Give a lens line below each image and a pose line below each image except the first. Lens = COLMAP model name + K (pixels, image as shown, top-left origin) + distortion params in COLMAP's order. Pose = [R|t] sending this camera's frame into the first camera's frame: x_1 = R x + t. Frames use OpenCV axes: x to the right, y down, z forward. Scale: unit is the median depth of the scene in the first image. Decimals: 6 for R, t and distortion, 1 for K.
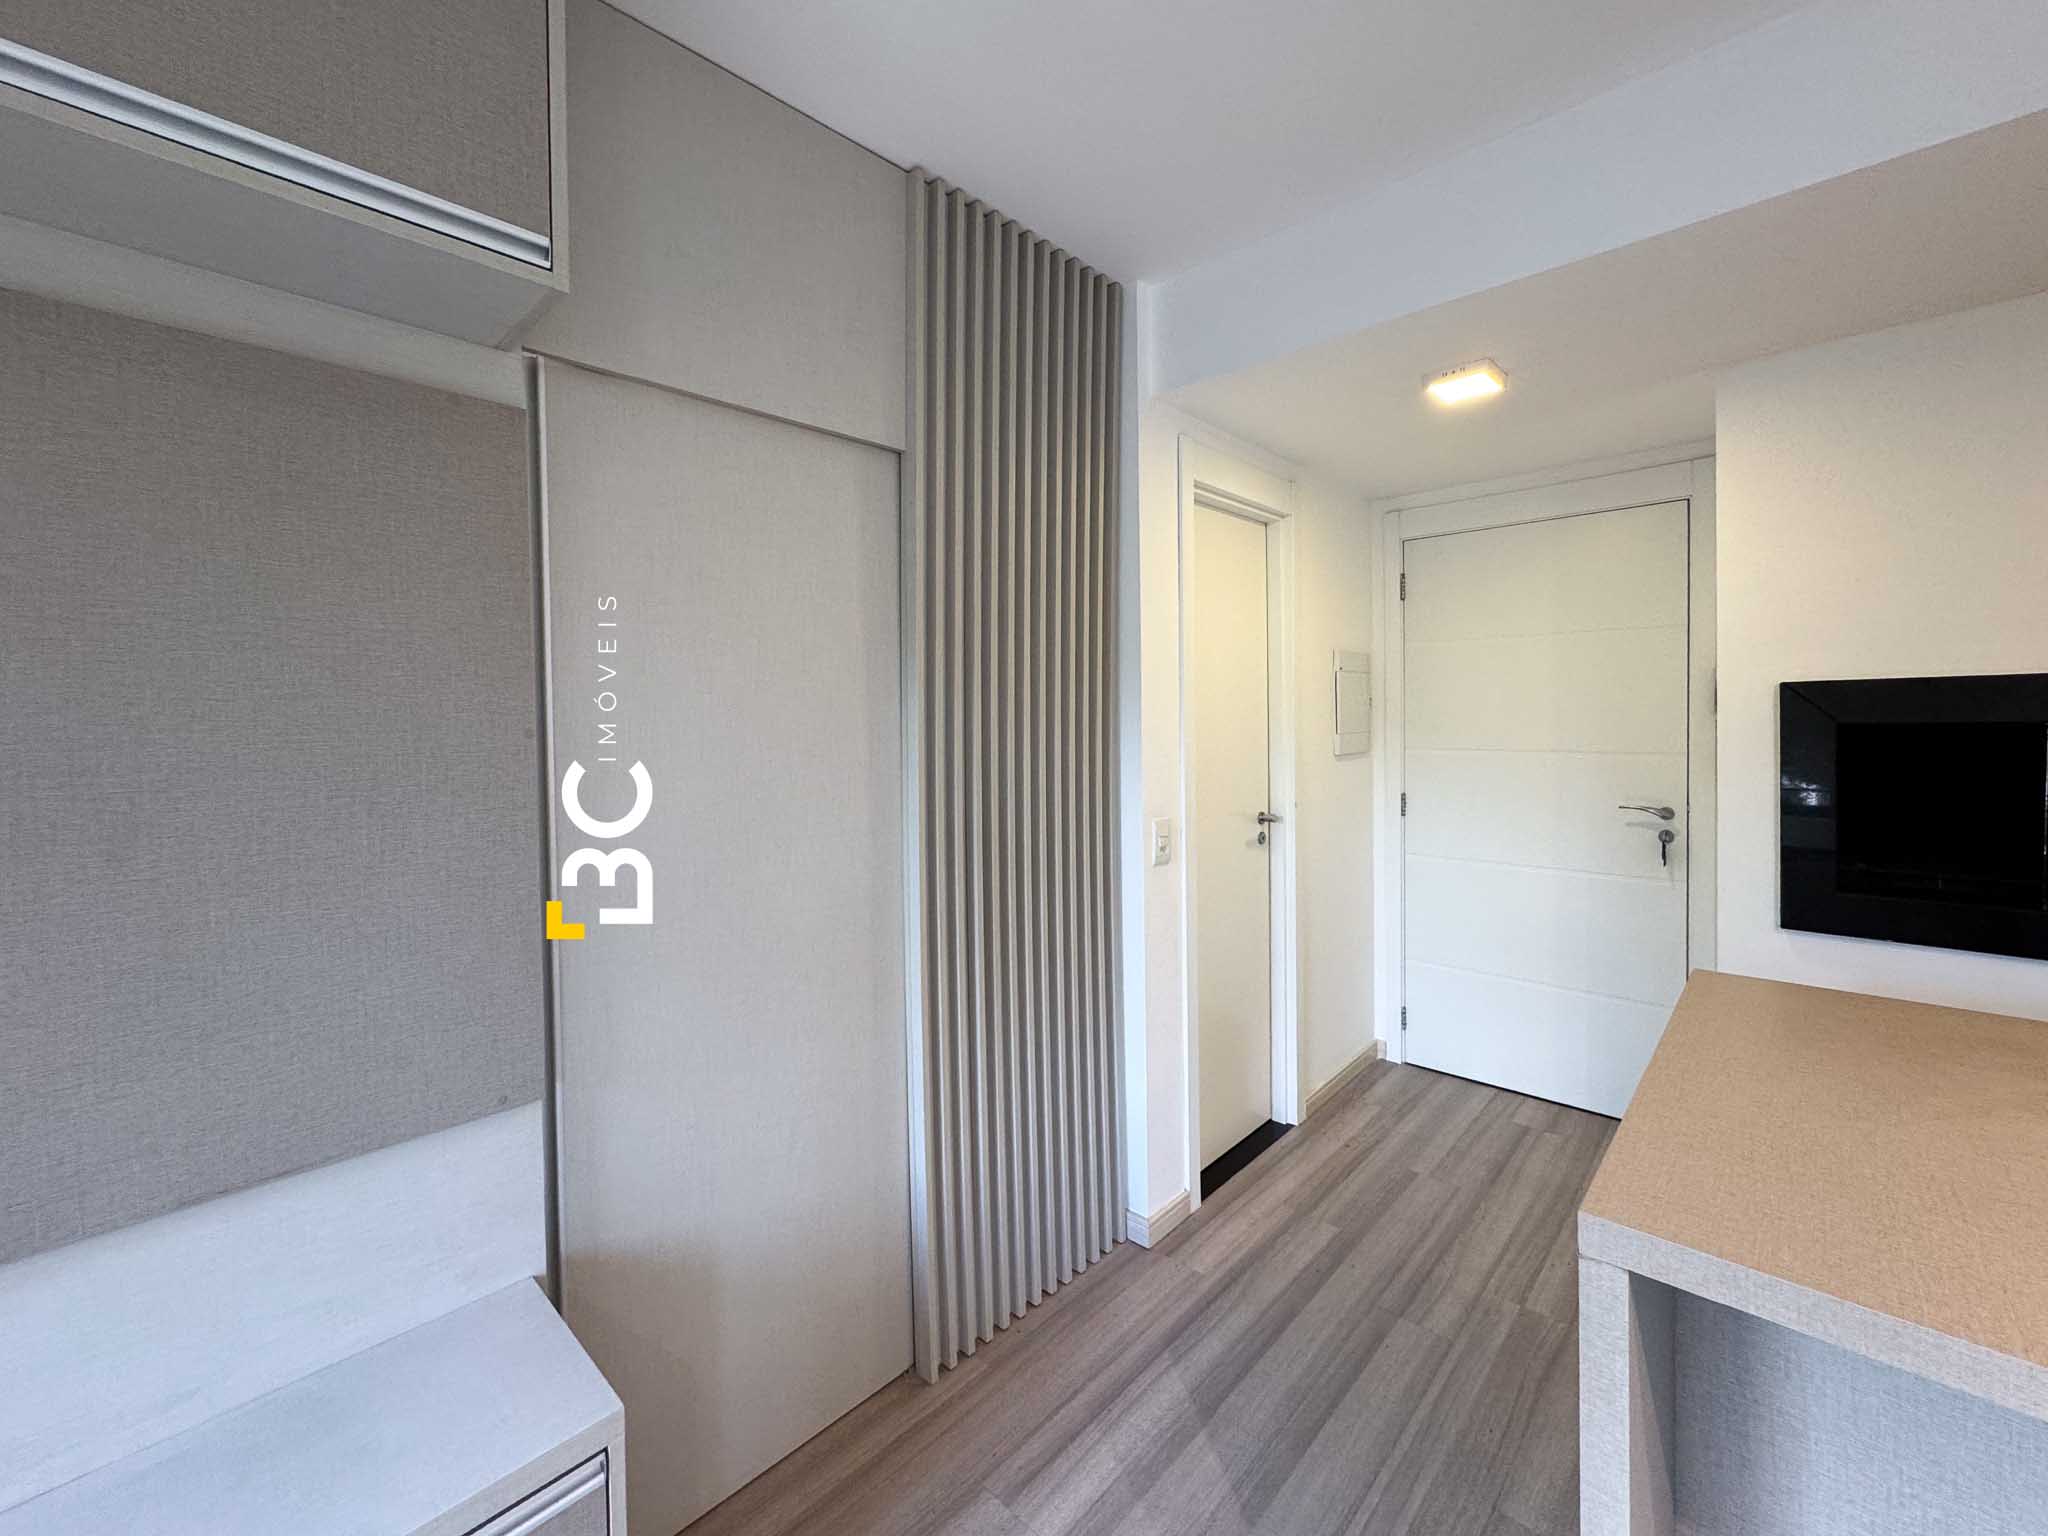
lens RADIAL K [[852.2, 0, 965.6], [0, 852.2, 730.1], [0, 0, 1]] dist [-0.002752, 0.000026]
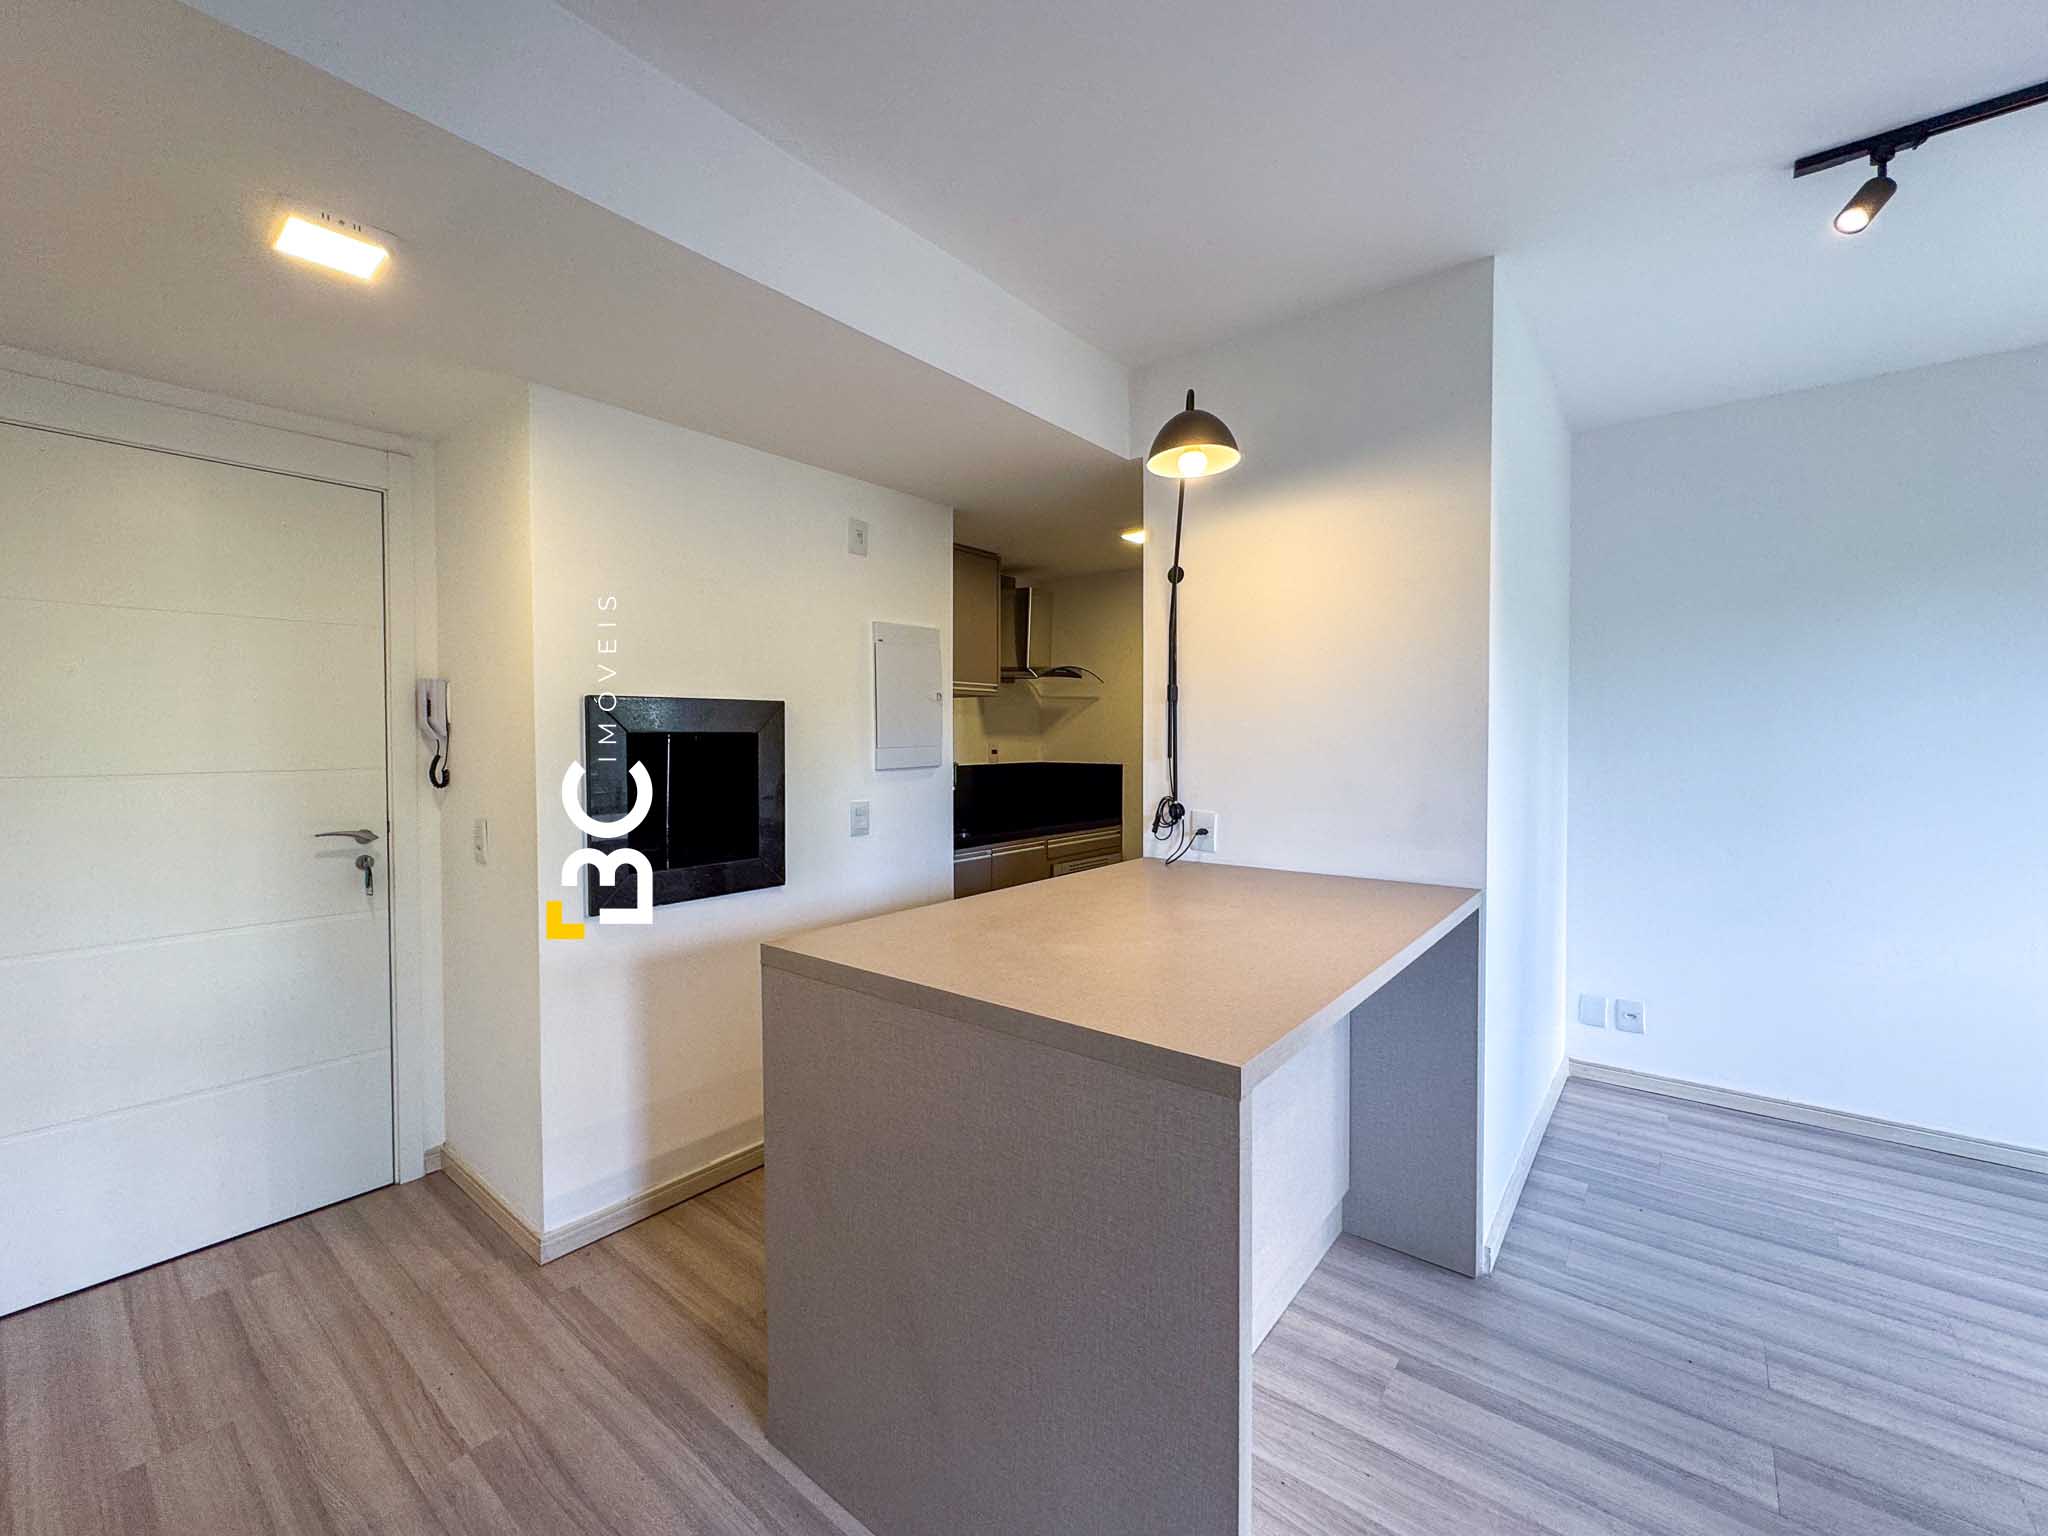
lens RADIAL K [[850.7, 0, 1043.2], [0, 850.7, 752.8], [0, 0, 1]] dist [0.010337, 0.000637]
pose [[-0.121555, -0.011590, 0.992517, -0.178328], [0.016137, 0.999777, 0.013651, 0.010563], [-0.992454, 0.017675, -0.121341, 0.462965]]
